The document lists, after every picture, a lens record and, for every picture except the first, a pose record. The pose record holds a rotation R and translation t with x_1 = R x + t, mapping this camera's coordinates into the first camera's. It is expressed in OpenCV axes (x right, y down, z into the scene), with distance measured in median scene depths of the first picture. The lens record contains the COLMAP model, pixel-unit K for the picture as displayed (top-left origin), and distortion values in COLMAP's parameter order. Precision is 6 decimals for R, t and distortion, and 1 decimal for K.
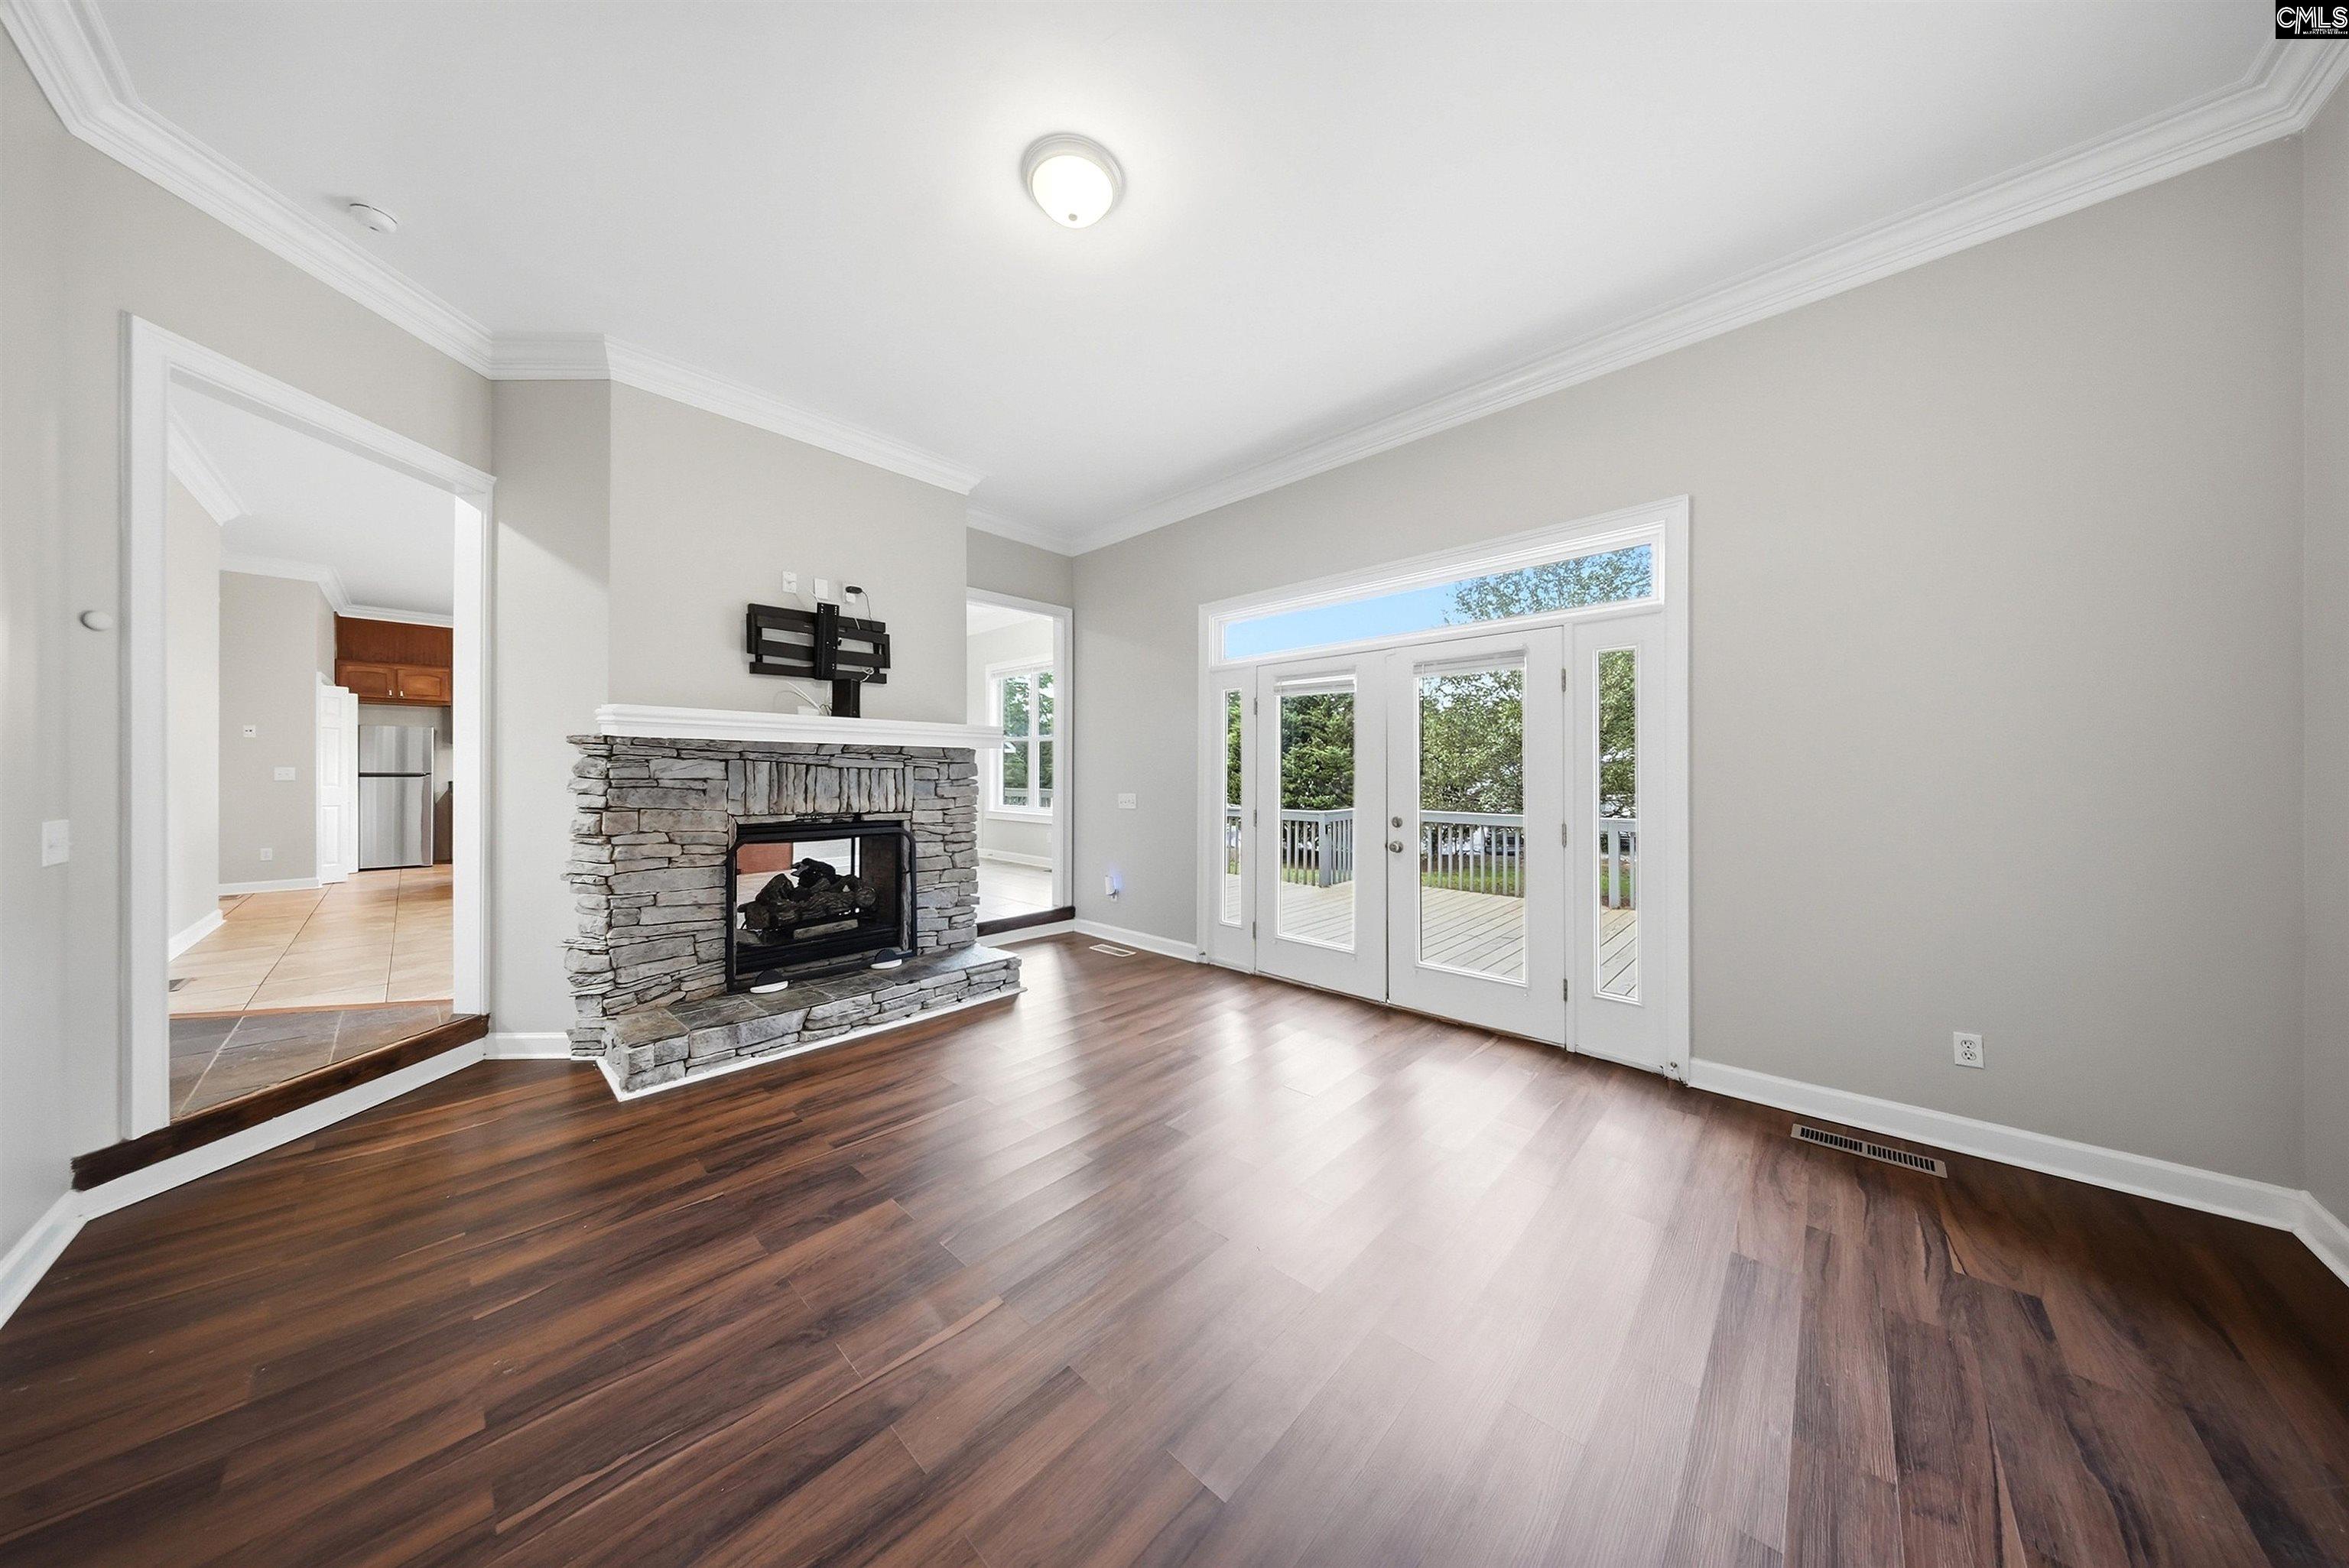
lens RADIAL K [[706.2, 0, 1182.0], [0, 706.2, 769.6], [0, 0, 1]] dist [-0.001870, -0.000161]
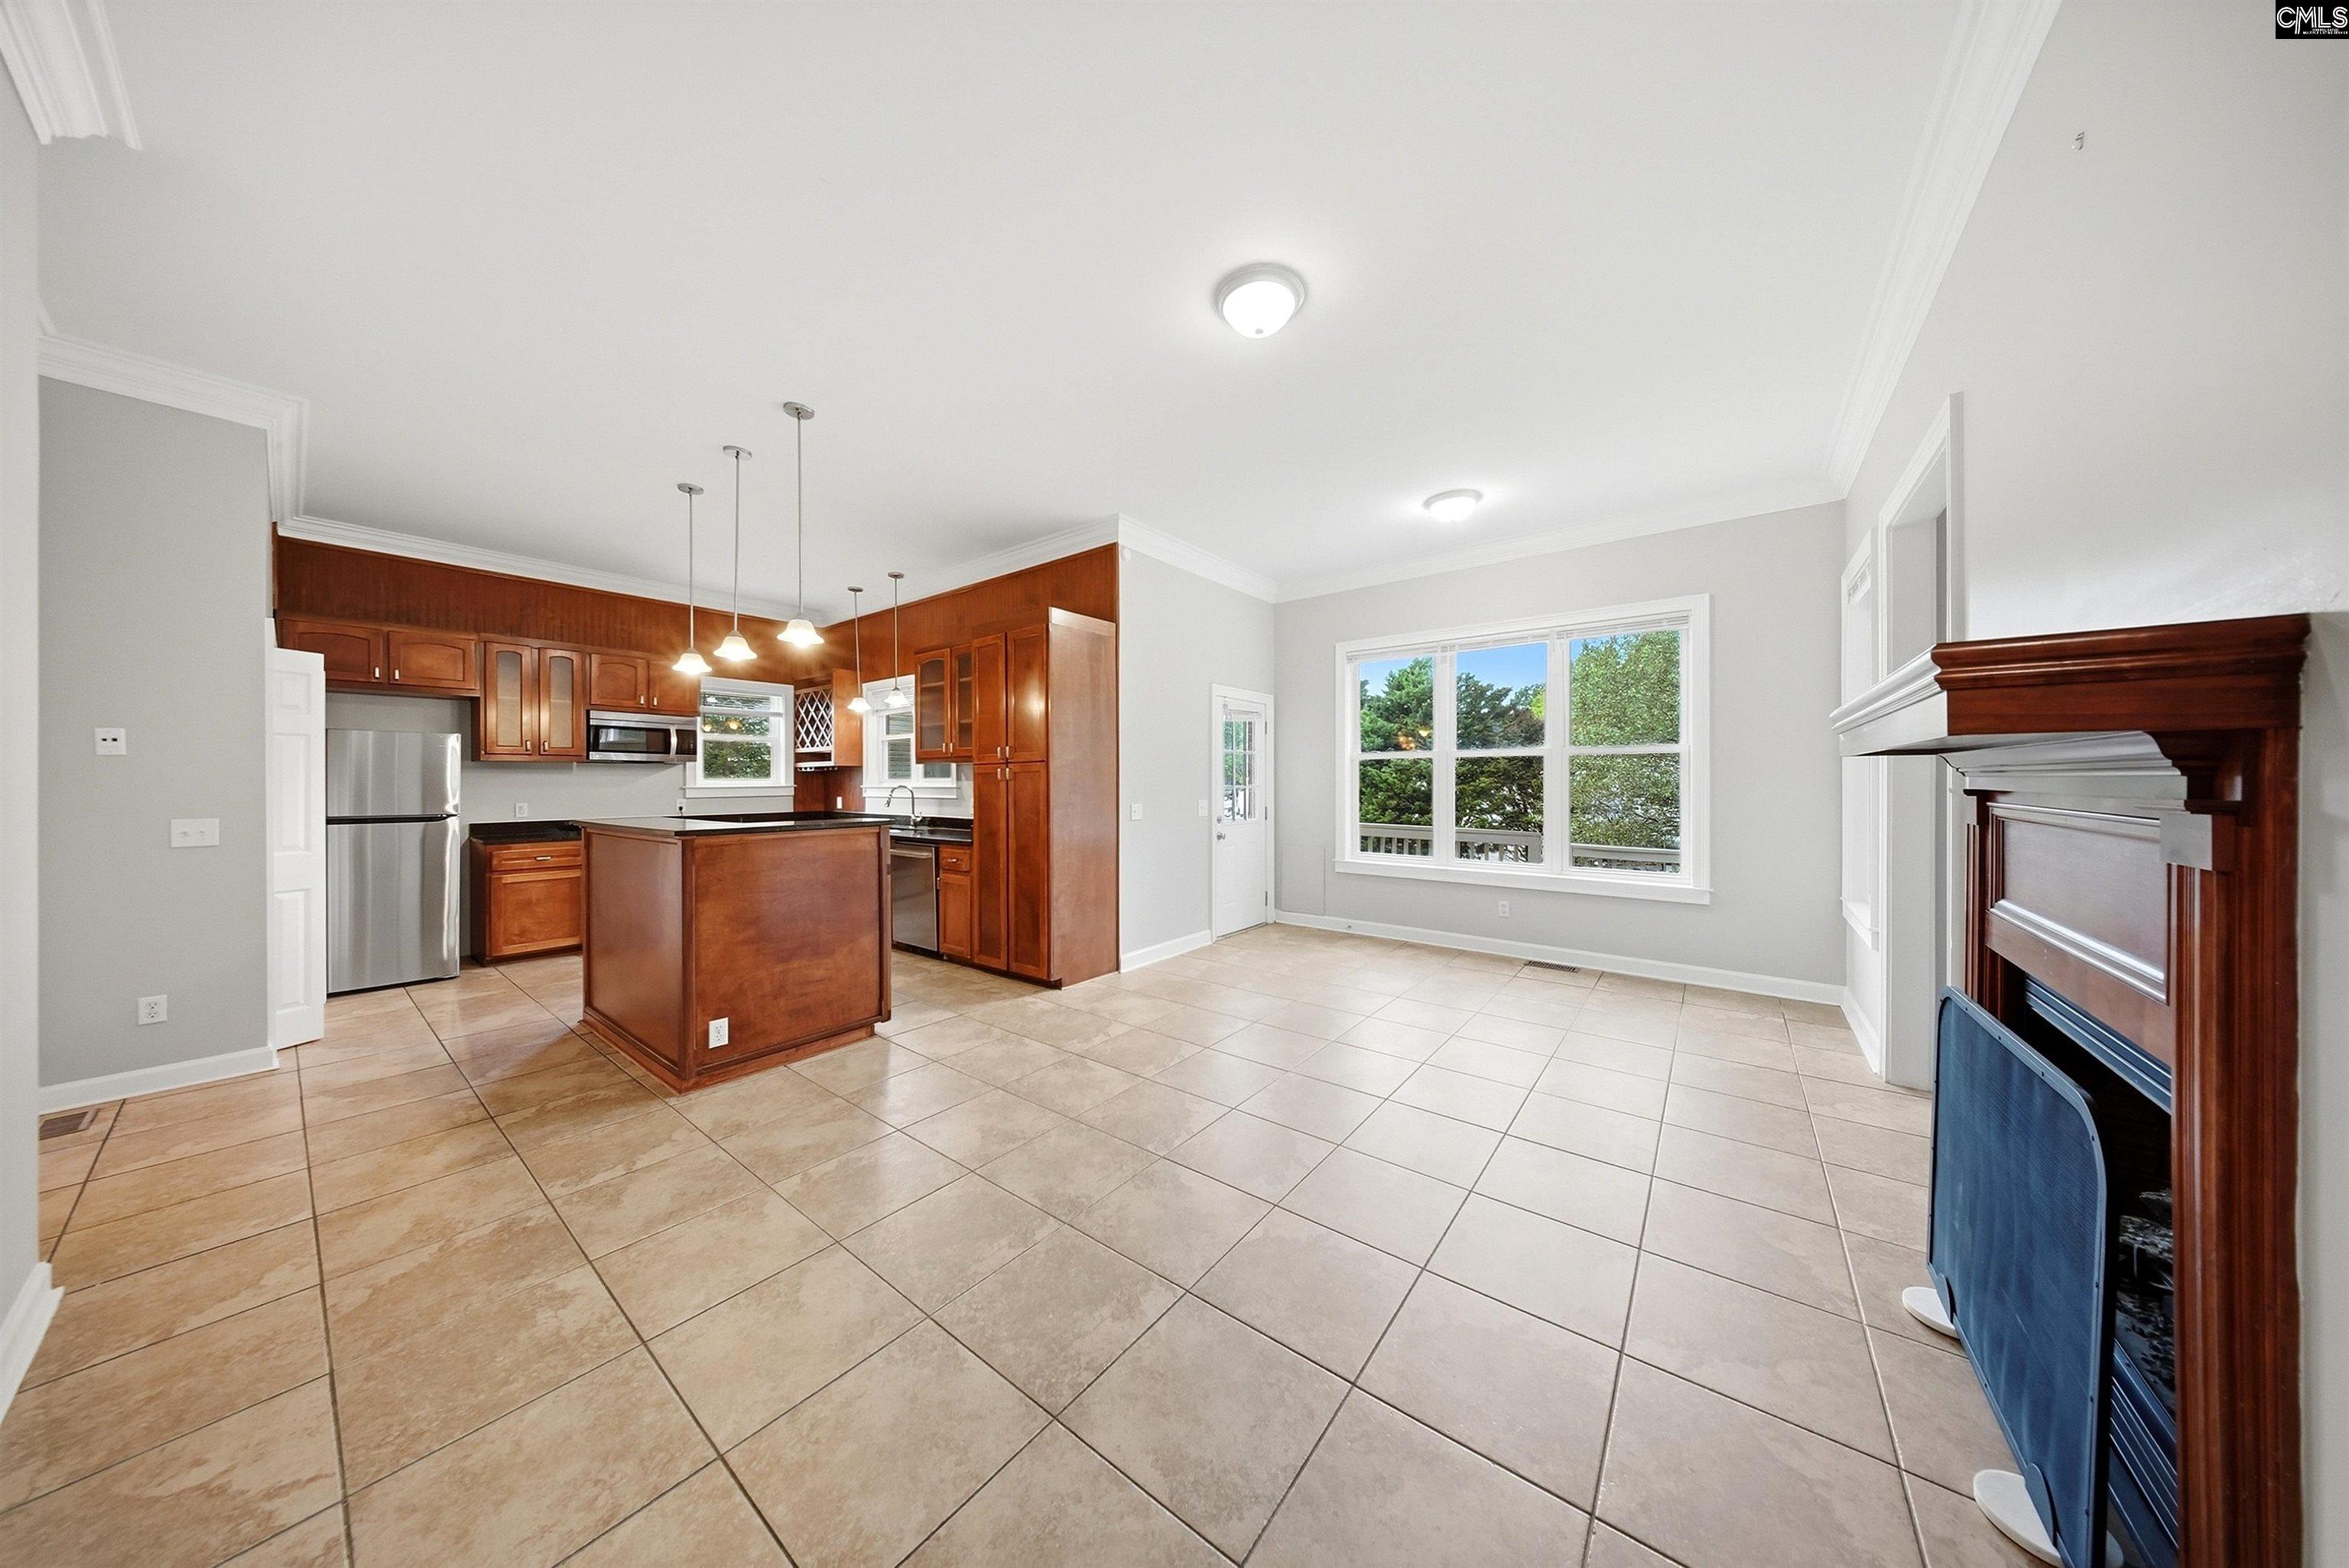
lens RADIAL K [[706.2, 0, 1180.7], [0, 706.2, 781.5], [0, 0, 1]] dist [-0.001870, -0.000161]
pose [[0.995848, -0.005209, 0.090887, -0.544133], [0.005408, 0.999984, -0.001935, -0.018241], [-0.090876, 0.002418, 0.995859, 0.388207]]
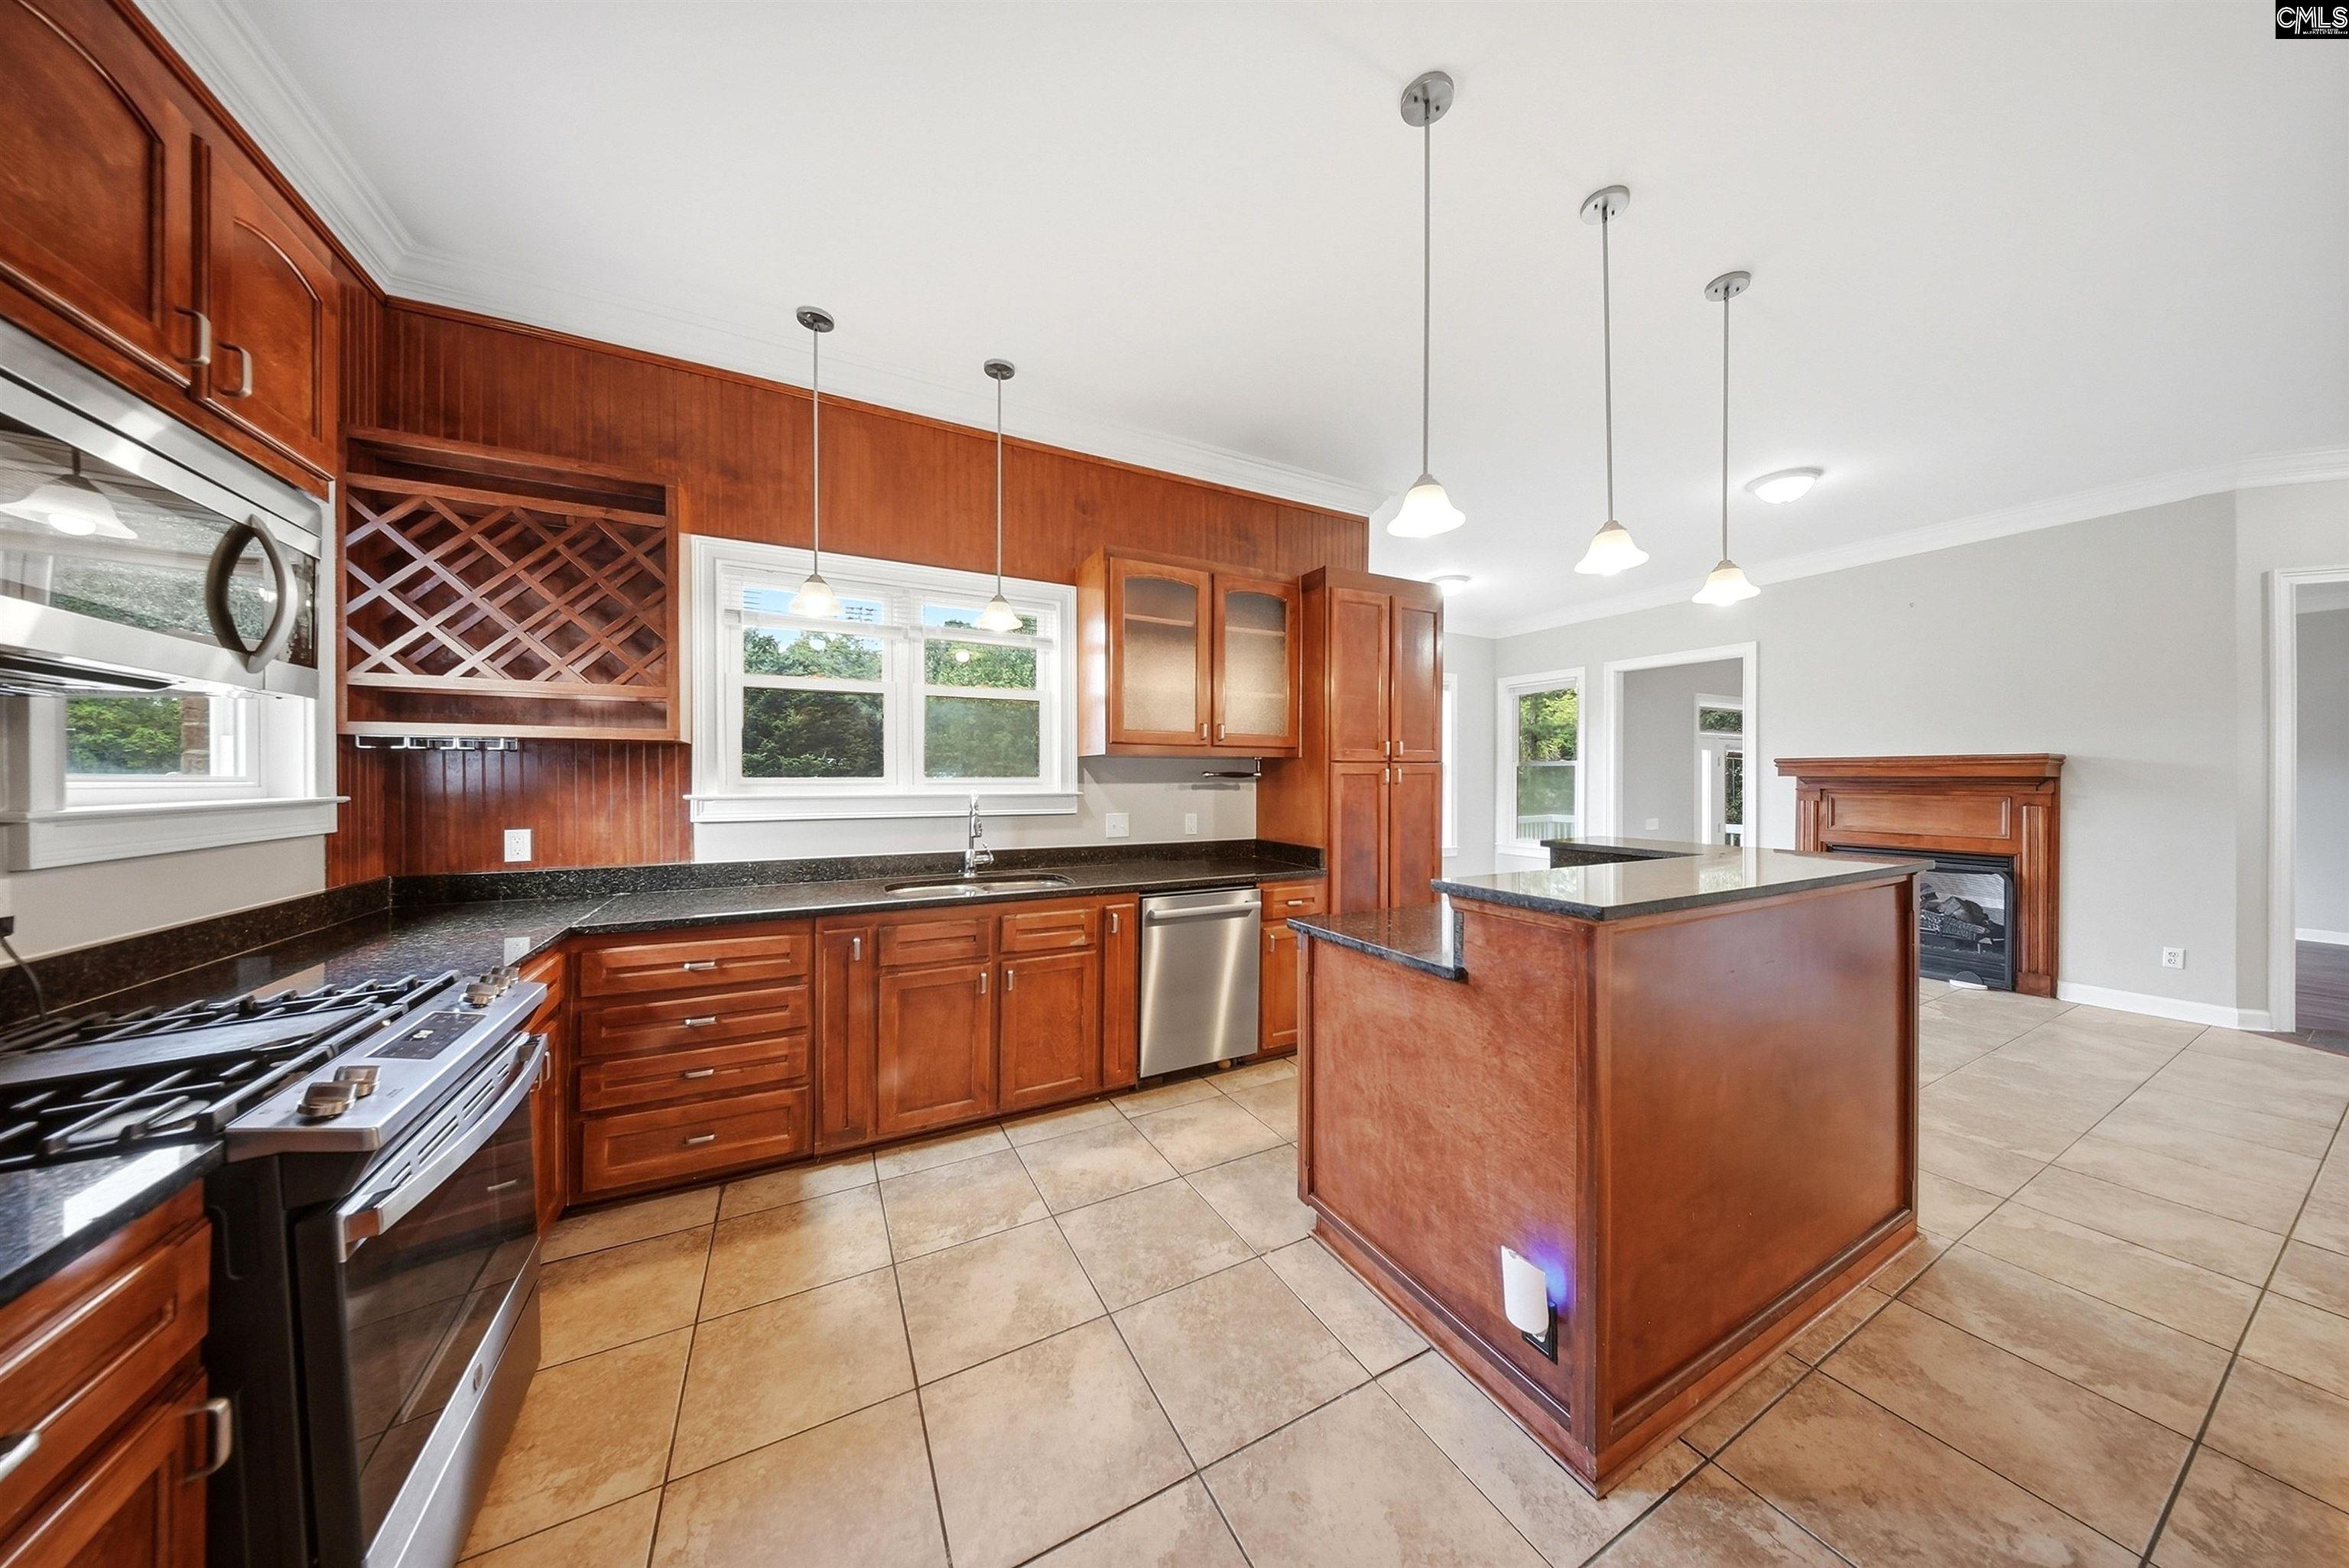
lens RADIAL K [[706.2, 0, 1186.6], [0, 706.2, 784.7], [0, 0, 1]] dist [-0.001870, -0.000161]
pose [[0.325496, -0.008630, 0.945504, -1.379557], [0.002183, 0.999963, 0.008375, -0.027671], [-0.945541, -0.000662, 0.325502, 1.229248]]
